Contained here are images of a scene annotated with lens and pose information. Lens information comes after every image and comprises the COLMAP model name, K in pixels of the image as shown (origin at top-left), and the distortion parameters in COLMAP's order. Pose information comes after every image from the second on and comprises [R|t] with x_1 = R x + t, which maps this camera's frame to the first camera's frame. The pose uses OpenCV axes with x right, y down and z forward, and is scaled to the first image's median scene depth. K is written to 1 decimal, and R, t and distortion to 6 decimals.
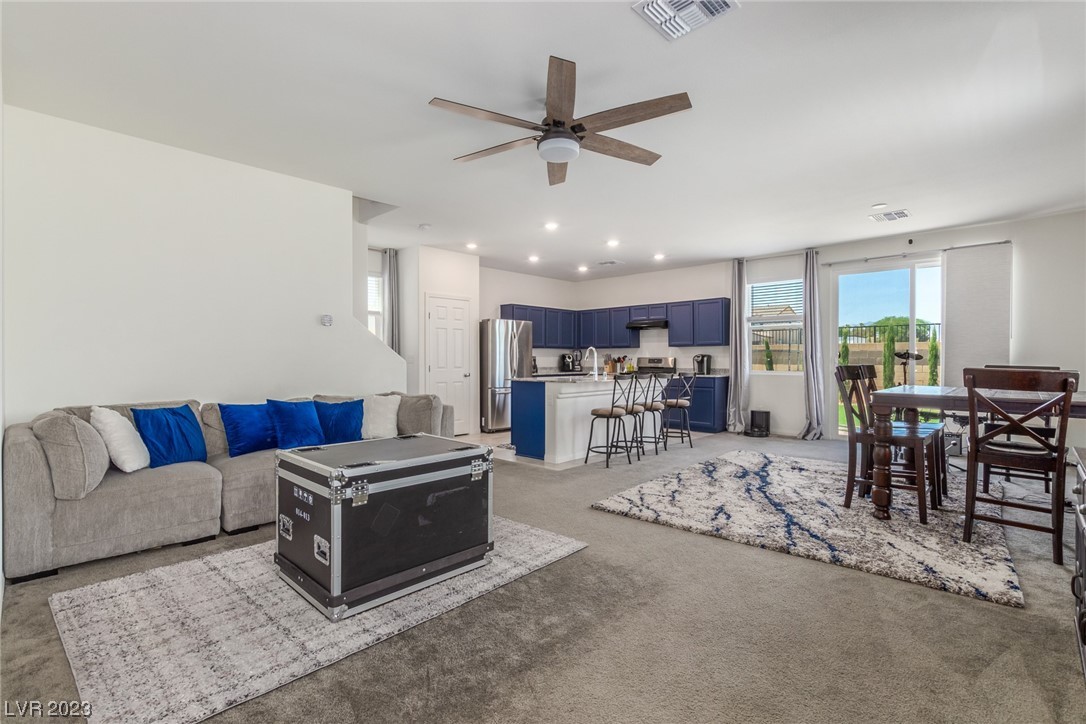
lens RADIAL K [[497.8, 0, 542.9], [0, 497.8, 346.6], [0, 0, 1]] dist [0.000460, -0.000177]
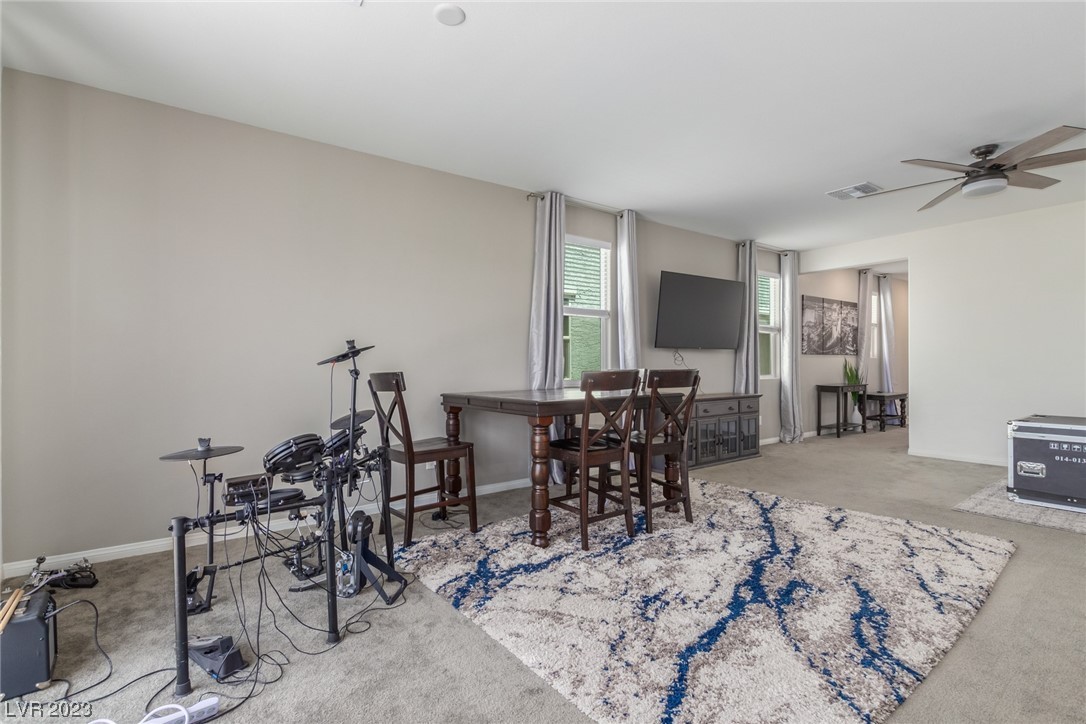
lens RADIAL K [[499.7, 0, 541.8], [0, 499.7, 366.8], [0, 0, 1]] dist [0.005121, -0.000174]
pose [[-0.983740, 0.003928, 0.179557, 0.663978], [0.000255, 0.999790, -0.020475, 0.049995], [-0.179599, -0.020097, -0.983535, 1.839653]]
